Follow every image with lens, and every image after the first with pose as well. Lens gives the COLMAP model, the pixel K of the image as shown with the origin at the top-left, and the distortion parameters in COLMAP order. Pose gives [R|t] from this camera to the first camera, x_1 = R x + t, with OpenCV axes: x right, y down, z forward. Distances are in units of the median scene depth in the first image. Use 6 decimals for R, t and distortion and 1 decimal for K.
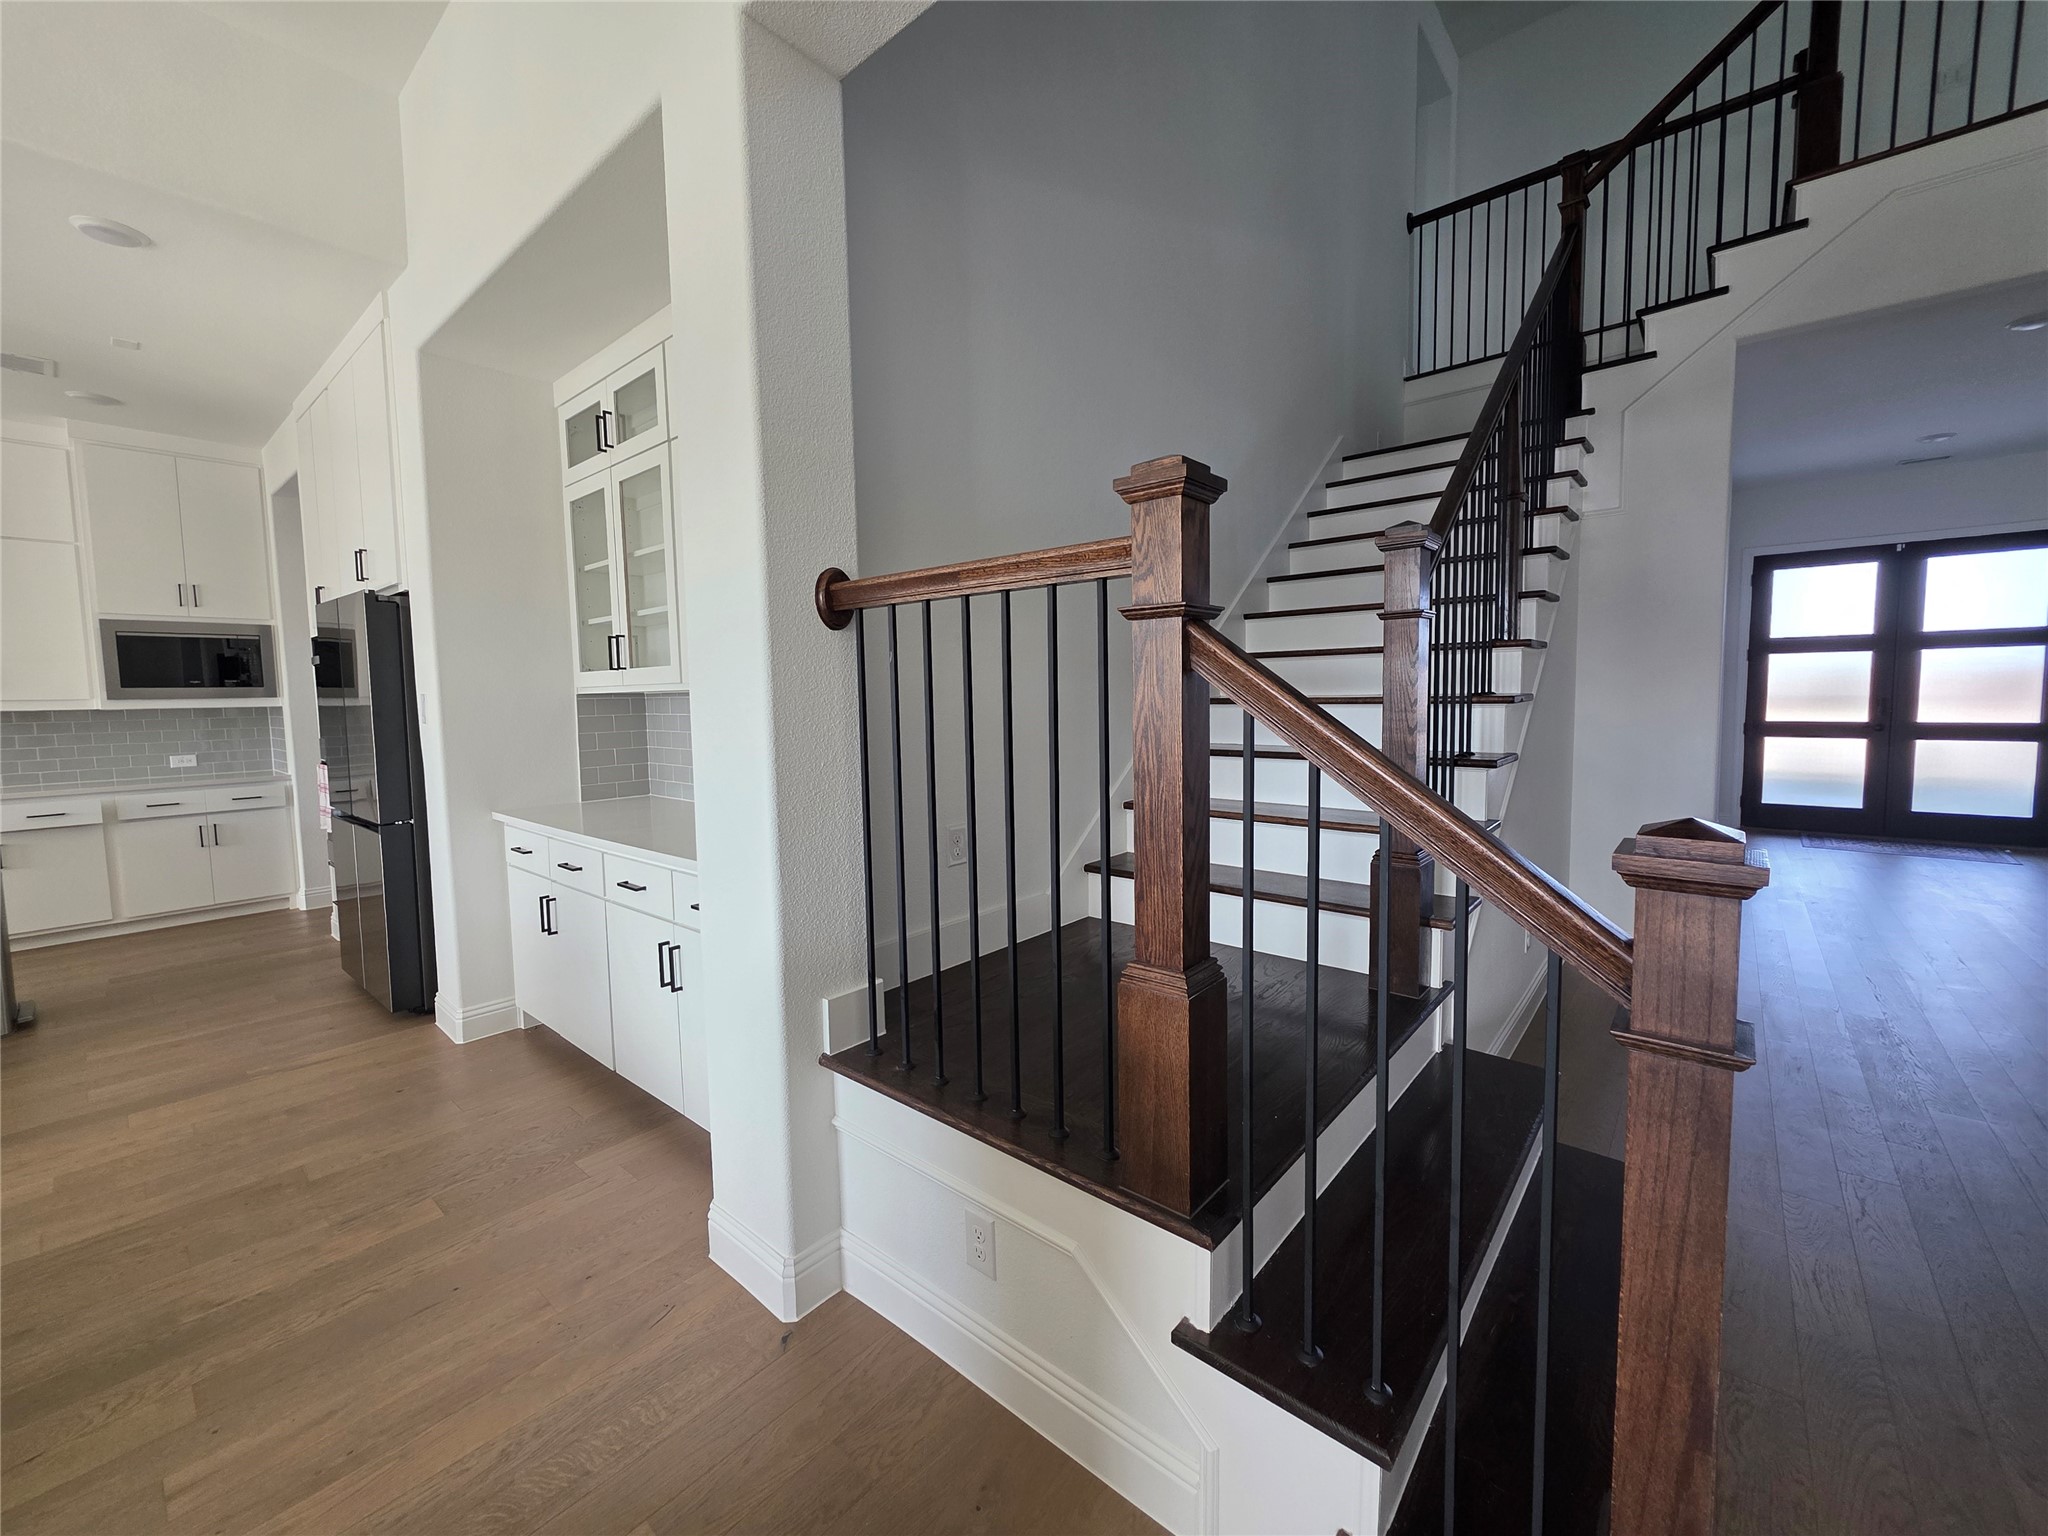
lens RADIAL K [[820.1, 0, 1020.0], [0, 820.1, 761.2], [0, 0, 1]] dist [-0.002117, -0.000543]
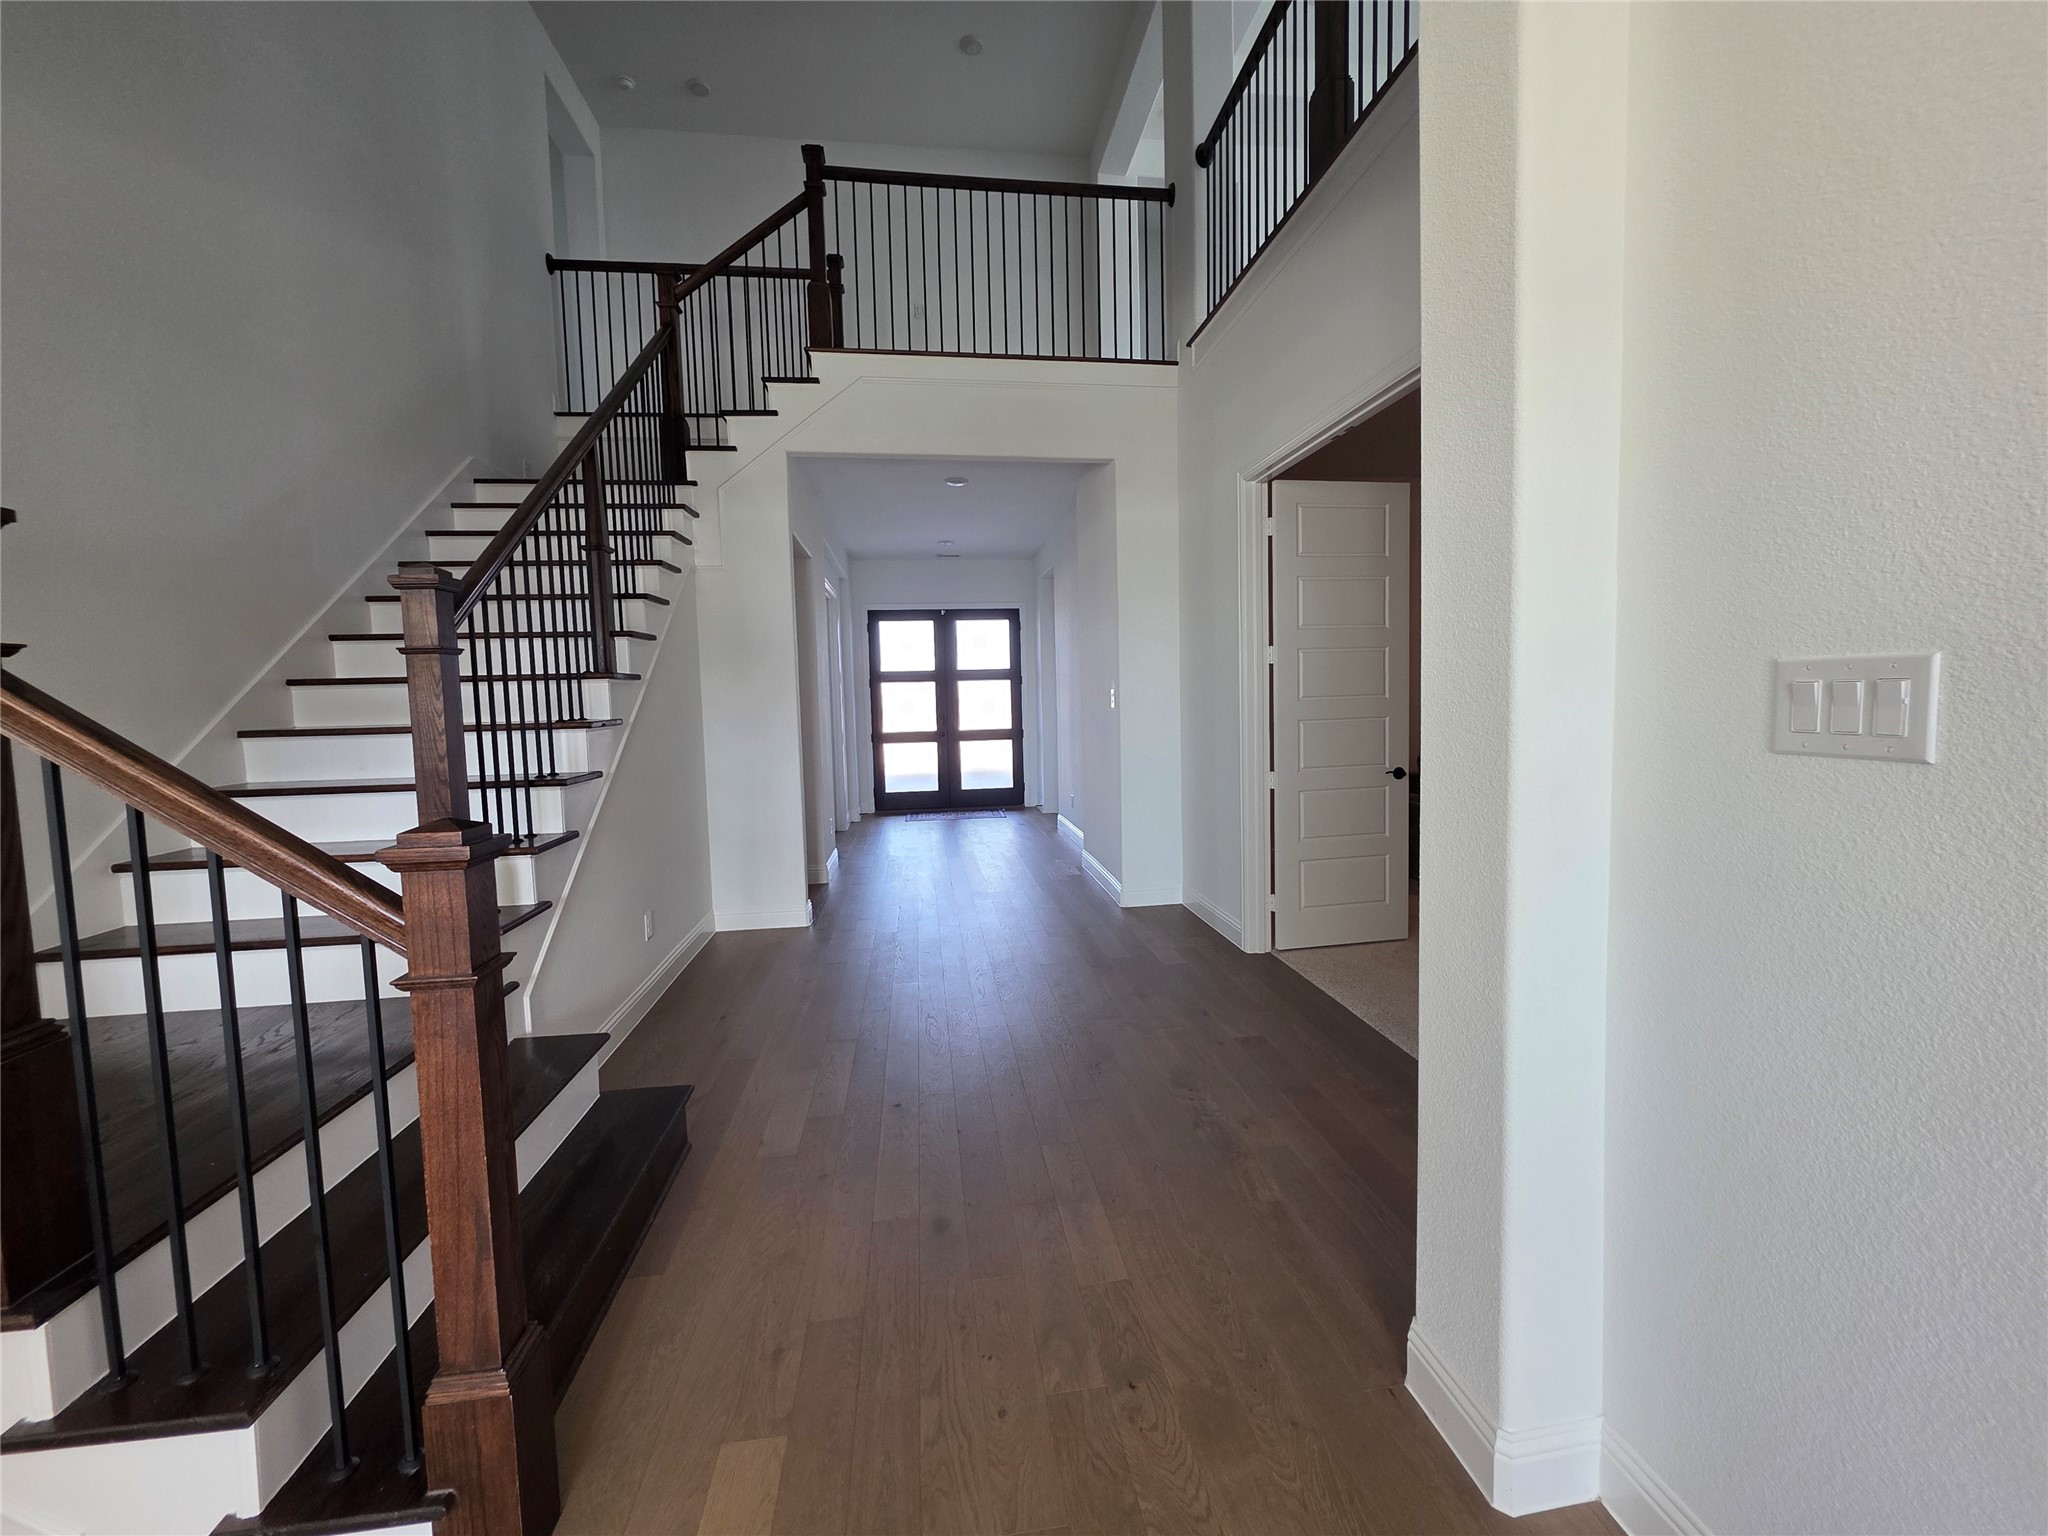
lens RADIAL K [[820.1, 0, 1028.3], [0, 820.1, 760.0], [0, 0, 1]] dist [-0.002117, -0.000543]
pose [[0.659356, -0.057655, 0.749617, 0.093263], [0.078044, 0.996918, 0.008028, 0.008347], [-0.747769, 0.053209, 0.661823, -0.147773]]
